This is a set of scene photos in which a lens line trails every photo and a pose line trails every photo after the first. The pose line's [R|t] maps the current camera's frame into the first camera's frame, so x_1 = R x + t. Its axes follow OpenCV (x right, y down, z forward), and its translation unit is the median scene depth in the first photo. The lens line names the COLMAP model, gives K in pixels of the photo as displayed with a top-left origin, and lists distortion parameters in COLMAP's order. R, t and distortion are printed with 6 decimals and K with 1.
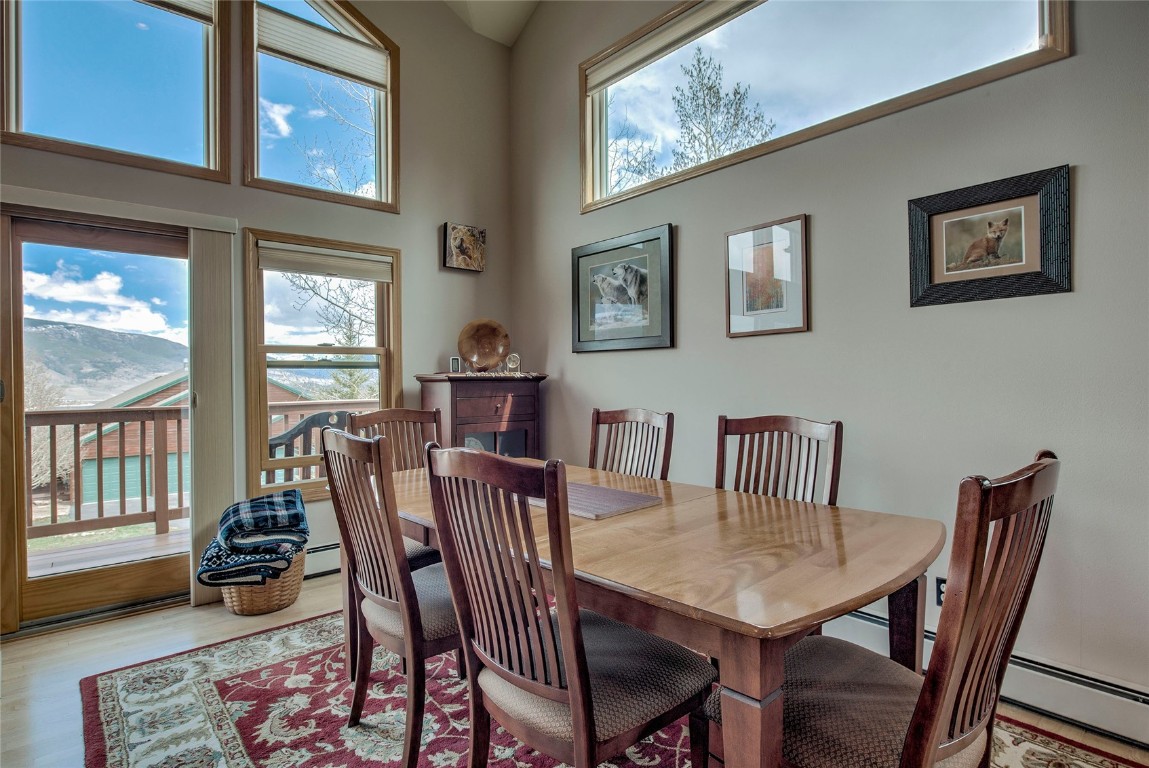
lens RADIAL K [[586.0, 0, 573.2], [0, 586.0, 383.7], [0, 0, 1]] dist [-0.005889, -0.002367]
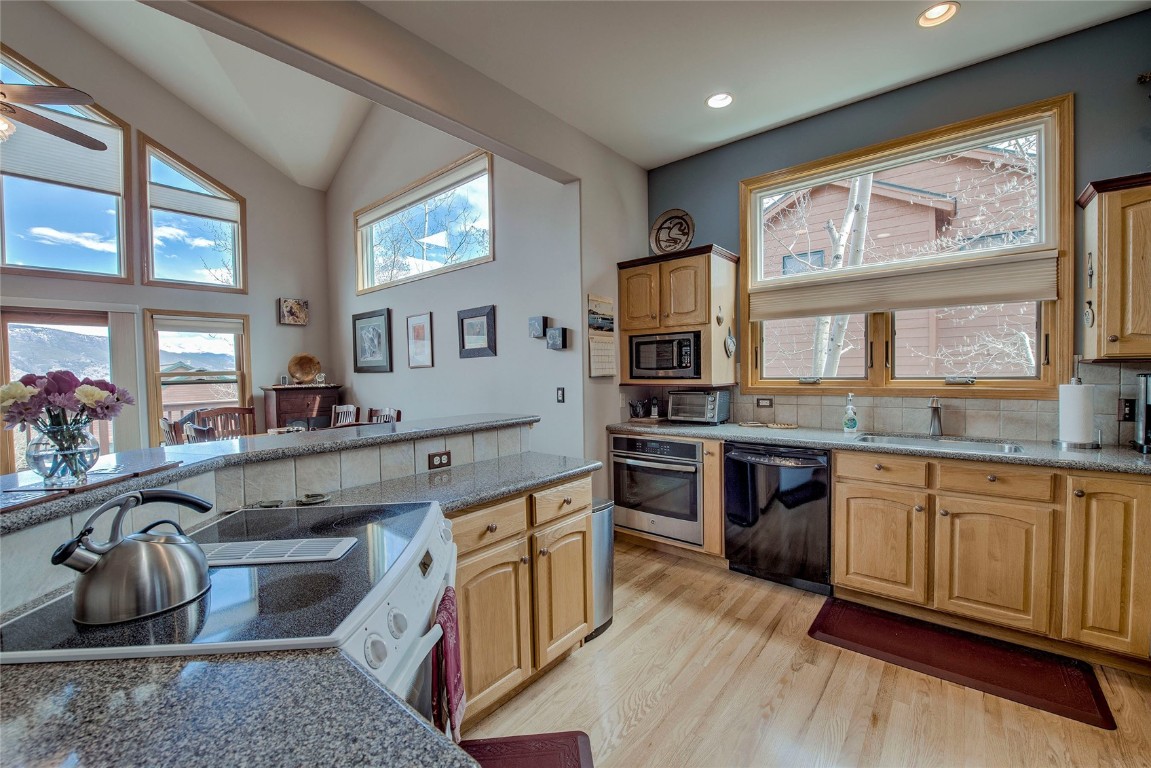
lens RADIAL K [[463.6, 0, 575.7], [0, 463.6, 384.7], [0, 0, 1]] dist [-0.017766, -0.001893]
pose [[0.987073, -0.015468, 0.159521, 0.456498], [0.012353, 0.999714, 0.020496, -0.037452], [-0.159793, -0.018260, 0.986982, -0.525589]]
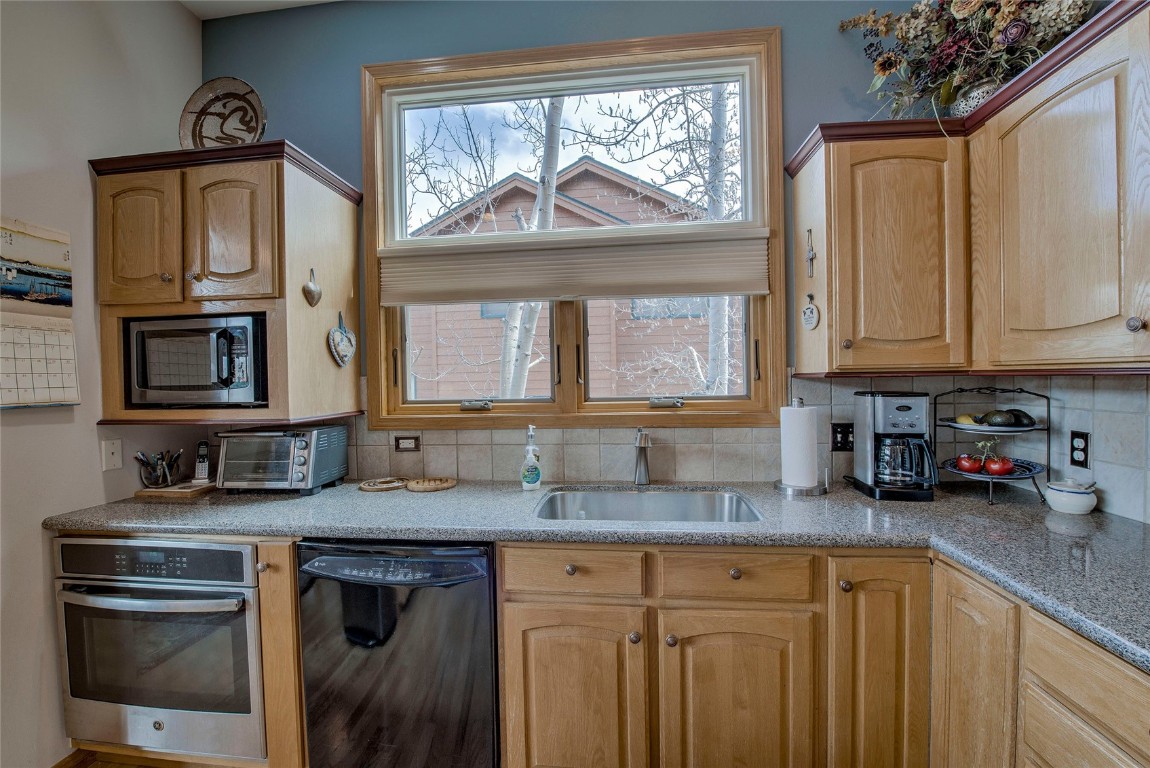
lens RADIAL K [[463.2, 0, 575.3], [0, 463.2, 386.8], [0, 0, 1]] dist [-0.017766, -0.001893]
pose [[0.730550, -0.019646, 0.682577, 0.738668], [0.020823, 0.999762, 0.006489, -0.044109], [-0.682542, 0.009473, 0.730785, -0.223066]]
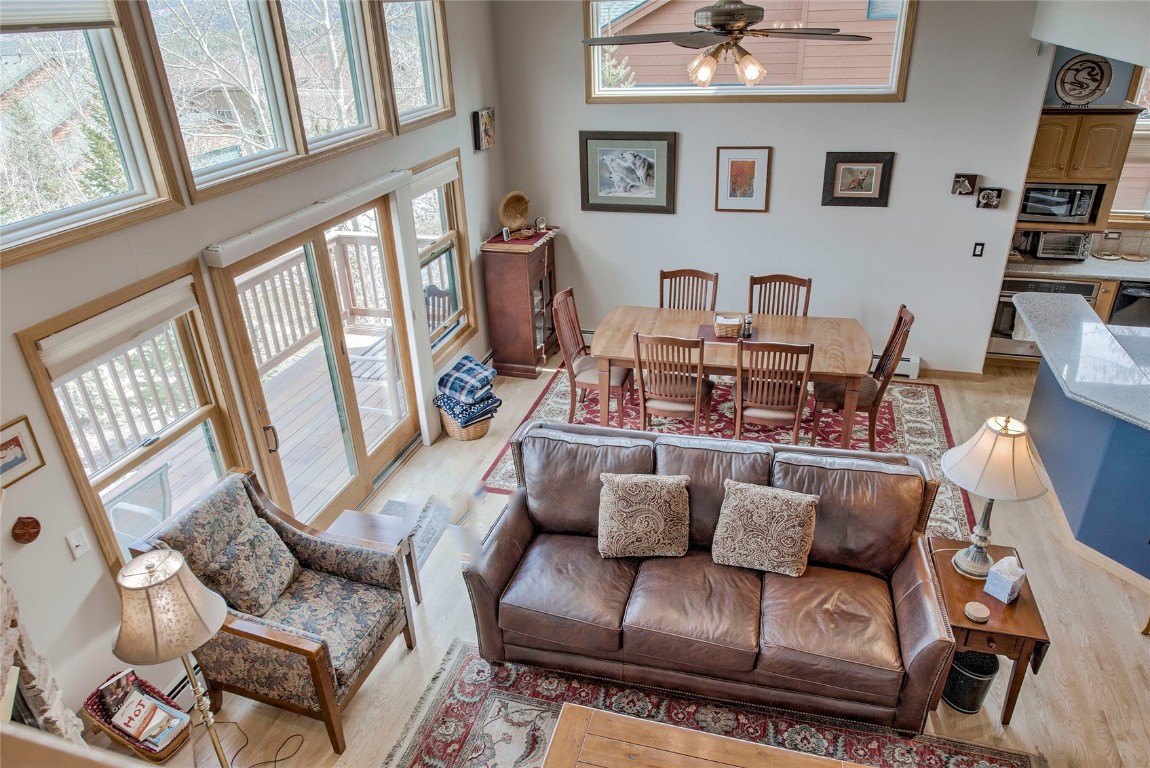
lens RADIAL K [[756.5, 0, 573.7], [0, 756.5, 385.4], [0, 0, 1]] dist [-0.000706, -0.002502]
pose [[0.848555, -0.261147, 0.460170, -0.955743], [0.037410, 0.897146, 0.440147, -0.474547], [-0.527783, -0.356274, 0.771047, -0.499629]]
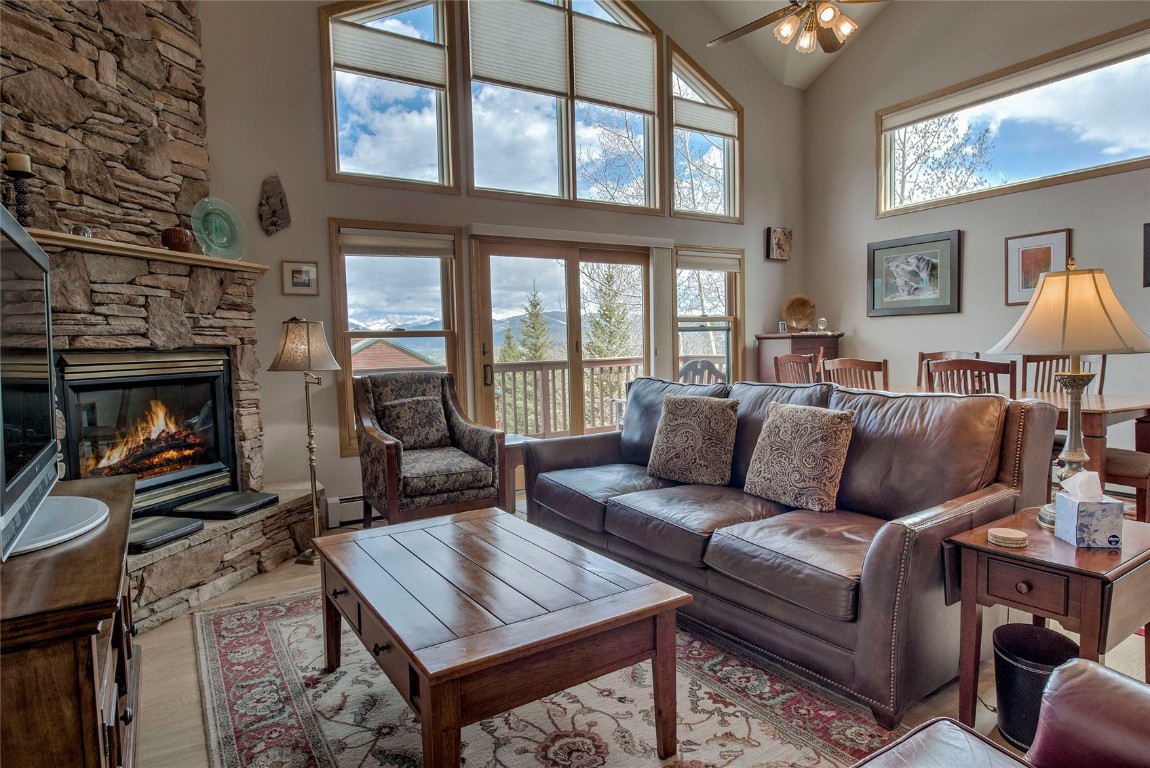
lens RADIAL K [[644.6, 0, 576.0], [0, 644.6, 385.7], [0, 0, 1]] dist [-0.004815, -0.002512]
pose [[0.987944, -0.008177, -0.154594, -0.474514], [0.017289, 0.998185, 0.057686, 0.011865], [0.153841, -0.059663, 0.986293, -0.685897]]
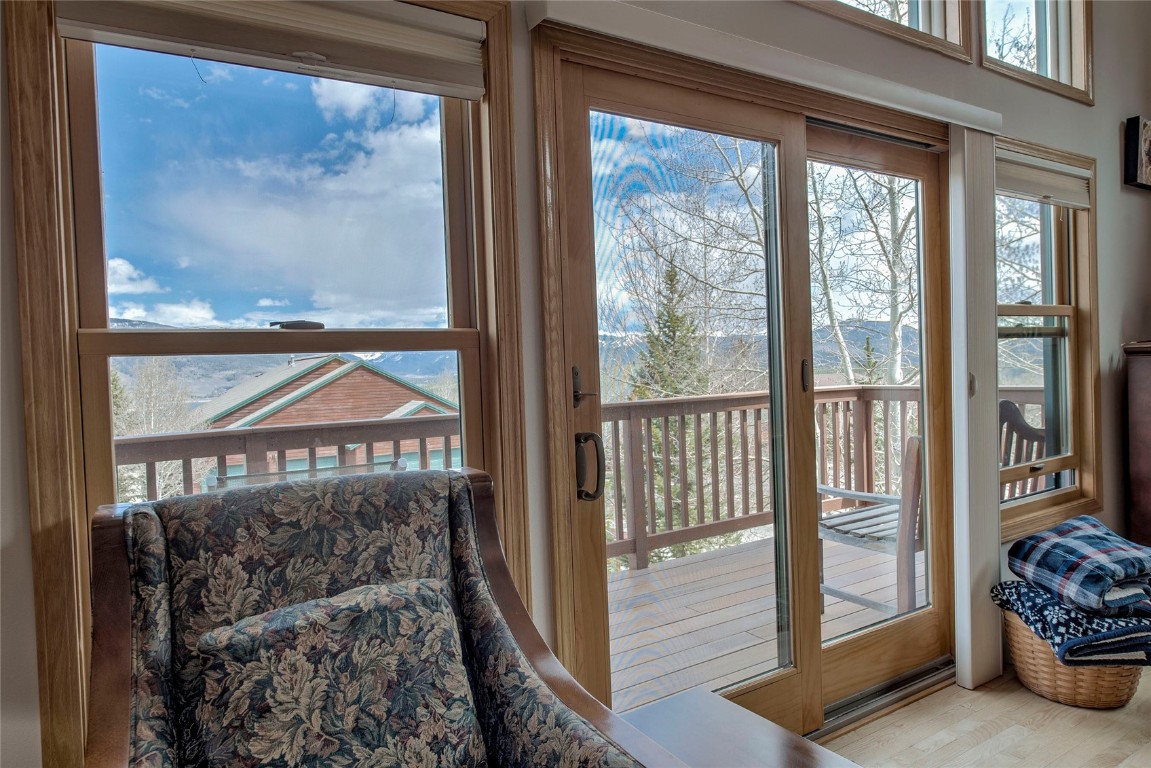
lens RADIAL K [[712.2, 0, 576.5], [0, 712.2, 382.5], [0, 0, 1]] dist [-0.007045, 0.000395]
pose [[0.986738, -0.025019, -0.160382, -0.776685], [0.027373, 0.999547, 0.012489, 0.001314], [0.159997, -0.016714, 0.986976, 0.094954]]
